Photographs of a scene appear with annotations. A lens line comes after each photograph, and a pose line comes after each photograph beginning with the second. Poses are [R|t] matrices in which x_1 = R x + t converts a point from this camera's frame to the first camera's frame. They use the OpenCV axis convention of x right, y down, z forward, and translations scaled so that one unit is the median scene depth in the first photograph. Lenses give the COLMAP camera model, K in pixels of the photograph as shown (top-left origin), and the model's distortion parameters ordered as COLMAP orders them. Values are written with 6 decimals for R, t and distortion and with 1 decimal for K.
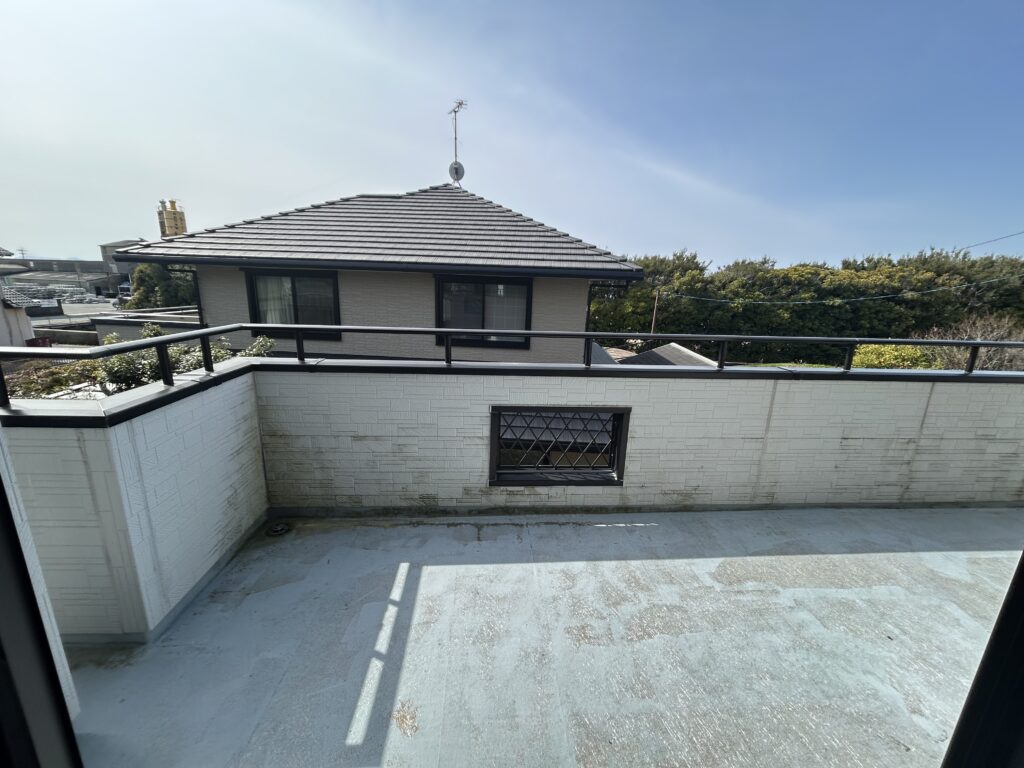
lens RADIAL K [[411.4, 0, 510.6], [0, 411.4, 385.0], [0, 0, 1]] dist [-0.004558, 0.000953]
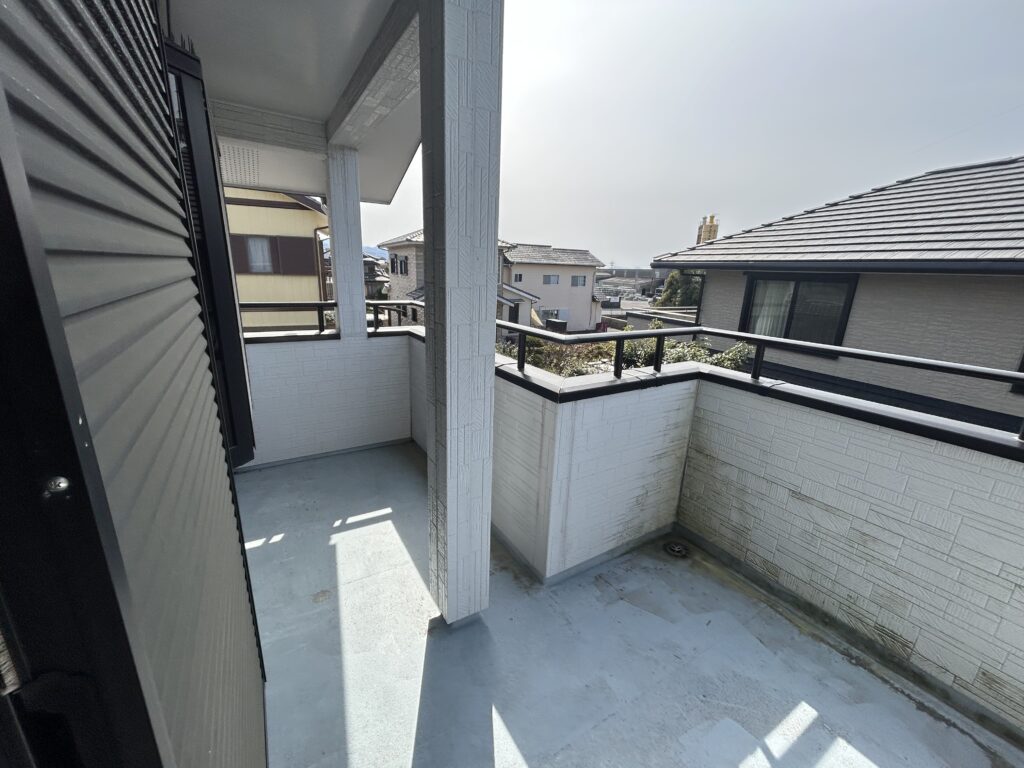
lens RADIAL K [[411.4, 0, 509.2], [0, 411.4, 384.2], [0, 0, 1]] dist [-0.004558, 0.000953]
pose [[0.466892, 0.218266, -0.856955, -0.026705], [-0.229986, 0.965685, 0.120657, -0.032253], [0.853884, 0.140754, 0.501069, 0.155118]]
